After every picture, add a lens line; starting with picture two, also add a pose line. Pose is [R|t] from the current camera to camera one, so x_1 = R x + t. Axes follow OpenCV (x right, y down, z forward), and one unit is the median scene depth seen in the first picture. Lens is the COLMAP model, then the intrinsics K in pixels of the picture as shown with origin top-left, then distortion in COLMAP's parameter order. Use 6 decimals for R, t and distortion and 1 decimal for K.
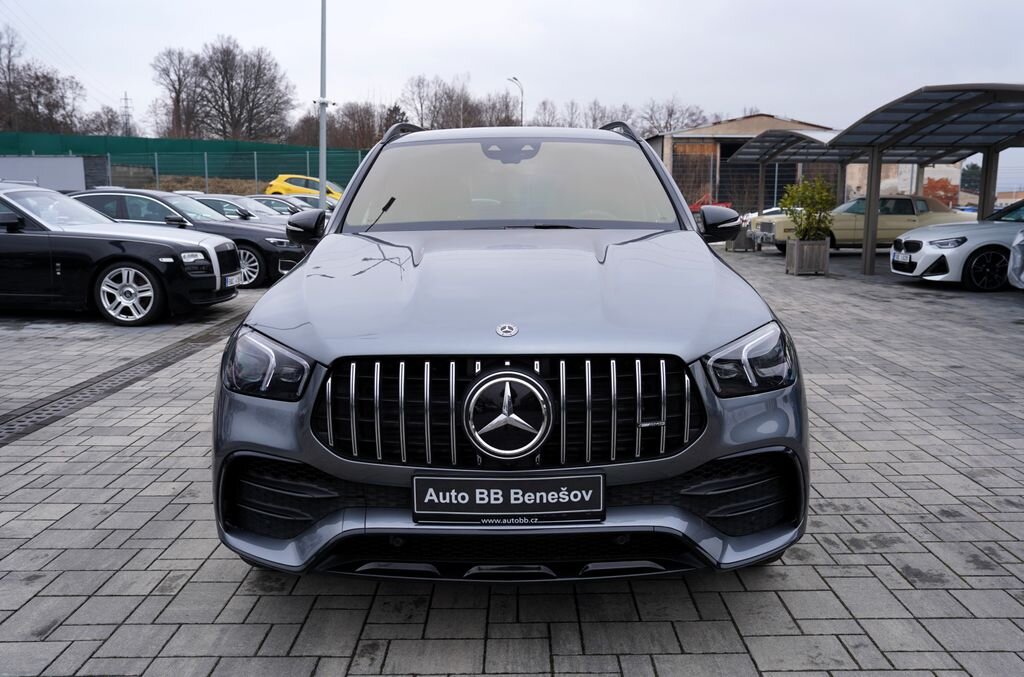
lens RADIAL K [[831.2, 0, 514.9], [0, 831.2, 344.2], [0, 0, 1]] dist [-0.062702, 0.101100]
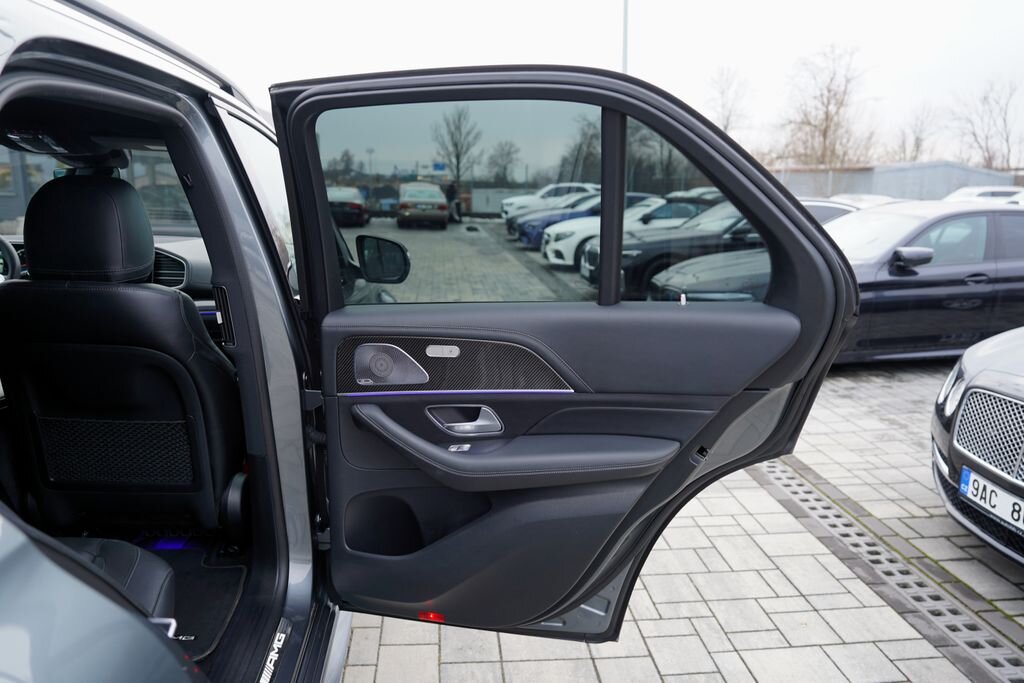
lens RADIAL K [[698.9, 0, 509.7], [0, 698.9, 337.1], [0, 0, 1]] dist [-0.105040, 0.076228]
pose [[-0.994684, -0.004899, -0.102859, -0.379583], [-0.043084, 0.927037, 0.372486, -0.397125], [0.093529, 0.374938, -0.922320, 2.034118]]
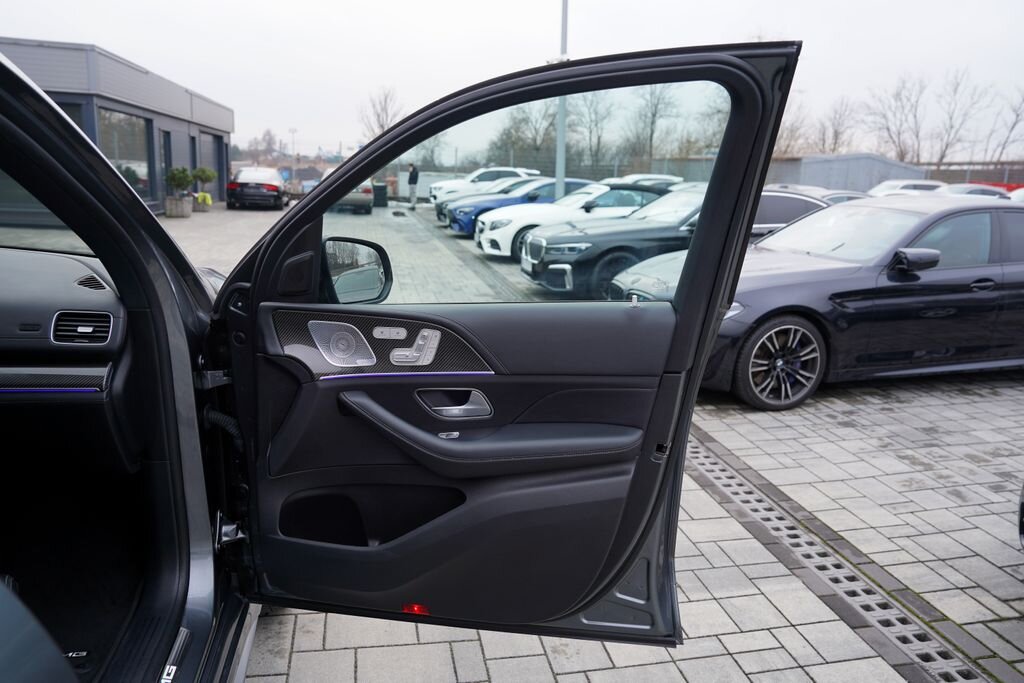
lens RADIAL K [[701.5, 0, 514.3], [0, 701.5, 327.1], [0, 0, 1]] dist [-0.101372, 0.071996]
pose [[-0.977376, -0.002248, -0.211496, -0.391437], [-0.082642, 0.924512, 0.372086, -0.333714], [0.194694, 0.381147, -0.903782, 1.694691]]
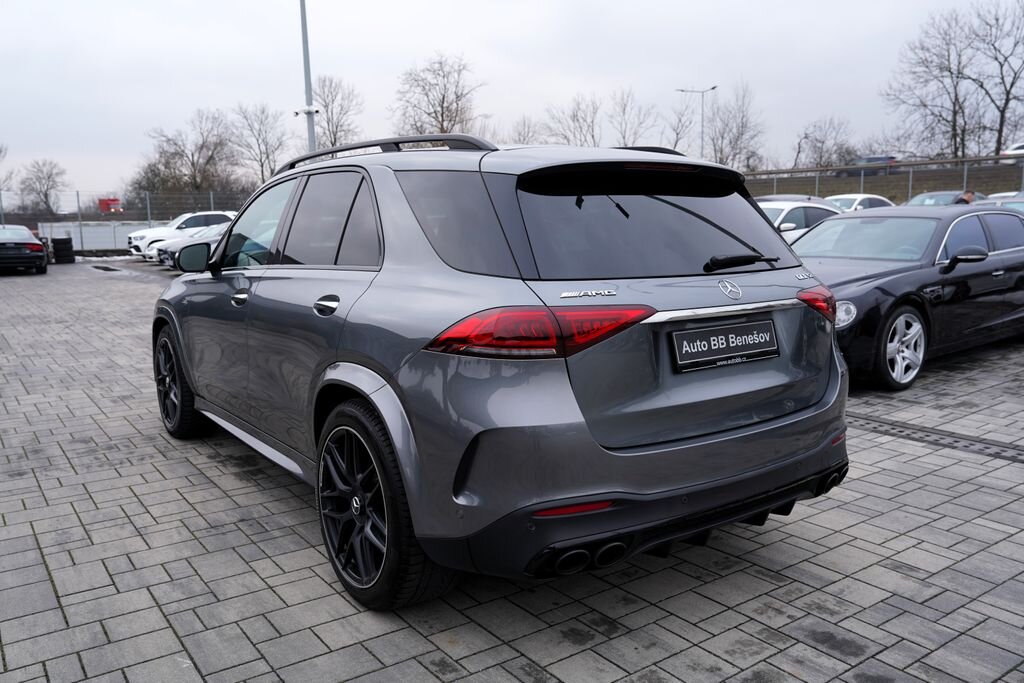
lens RADIAL K [[815.2, 0, 505.6], [0, 815.2, 328.6], [0, 0, 1]] dist [-0.058104, 0.091024]
pose [[-0.815385, 0.086304, -0.572450, 0.706807], [-0.090254, 0.957784, 0.272954, -0.513130], [0.571840, 0.274228, -0.773174, 2.754761]]
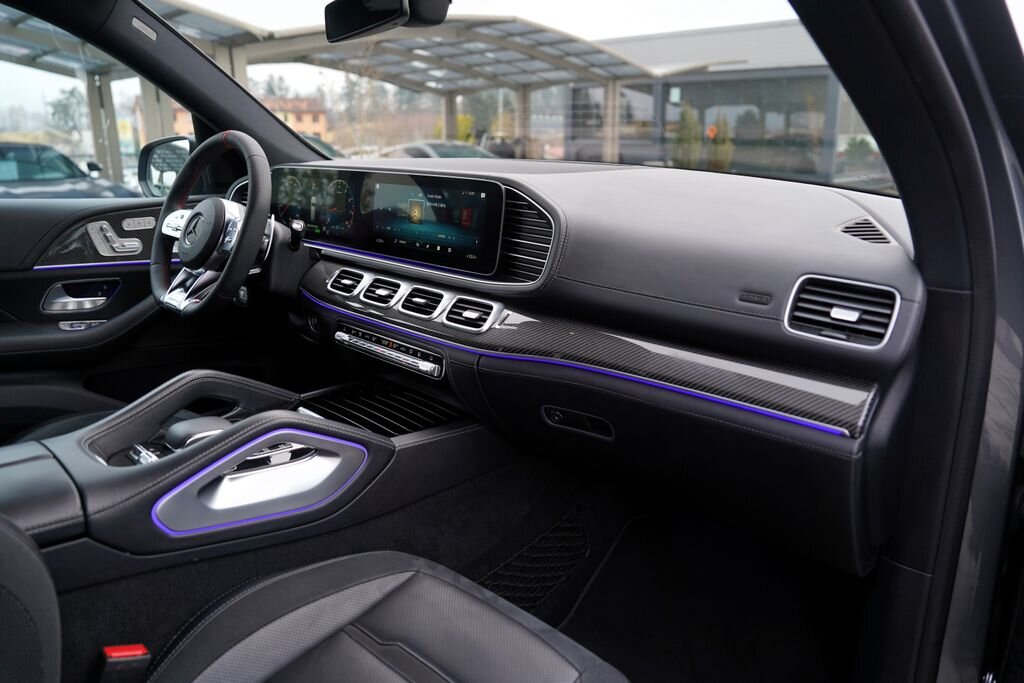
lens RADIAL K [[698.9, 0, 509.7], [0, 698.9, 337.1], [0, 0, 1]] dist [-0.105040, 0.076228]
pose [[-0.729746, -0.188625, 0.657185, -0.285320], [0.119674, 0.911115, 0.394395, -0.244477], [-0.673163, 0.366456, -0.642309, 1.473705]]
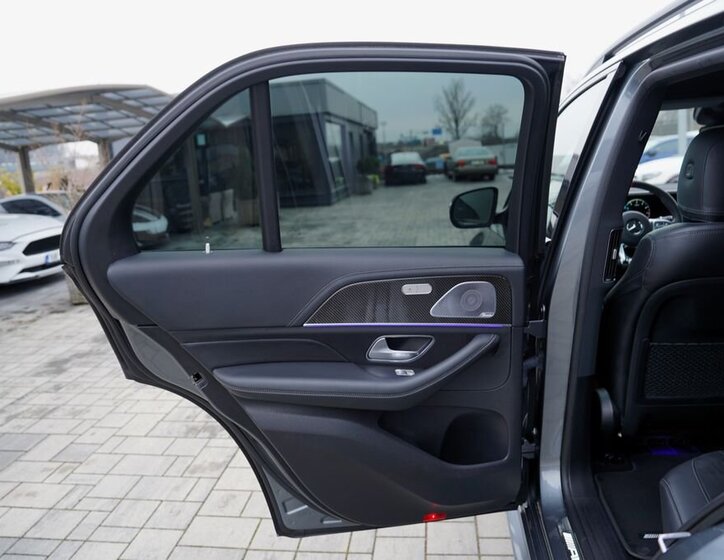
lens RADIAL K [[571.9, 0, 362.0], [0, 571.9, 280.0], [0, 0, 1]] dist [-0.104979, 0.074602]
pose [[-0.989709, 0.041035, 0.137086, 0.360620], [0.090734, 0.920752, 0.379452, -0.395787], [-0.110652, 0.387985, -0.914999, 2.003242]]
